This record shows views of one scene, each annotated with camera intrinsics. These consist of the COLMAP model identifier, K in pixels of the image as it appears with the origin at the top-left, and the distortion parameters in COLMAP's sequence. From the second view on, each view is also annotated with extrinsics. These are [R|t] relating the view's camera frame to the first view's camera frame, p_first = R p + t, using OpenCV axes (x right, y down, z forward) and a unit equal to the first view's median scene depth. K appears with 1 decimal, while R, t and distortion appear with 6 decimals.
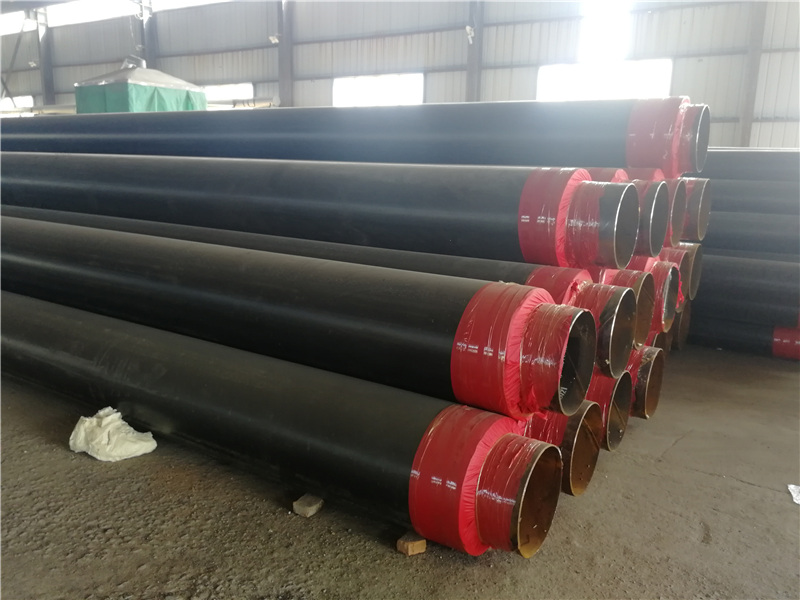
lens RADIAL K [[649.6, 0, 400.0], [0, 649.6, 300.0], [0, 0, 1]] dist [0.039470, -0.049381]
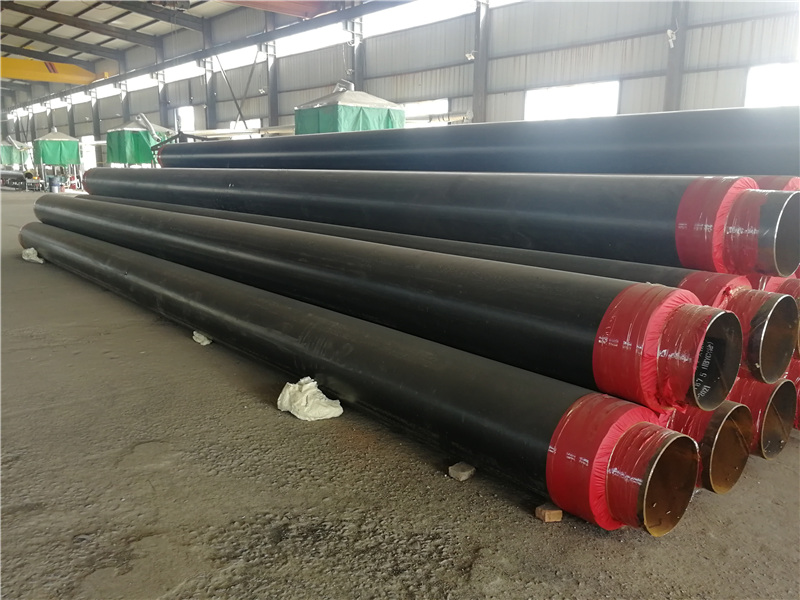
lens RADIAL K [[644.8, 0, 400.0], [0, 644.8, 300.0], [0, 0, 1]] dist [0.013776, -0.006627]
pose [[0.958497, 0.042568, -0.281908, 0.054648], [-0.046394, 0.998899, -0.006909, 0.021779], [0.281303, 0.019701, 0.959417, -0.113762]]
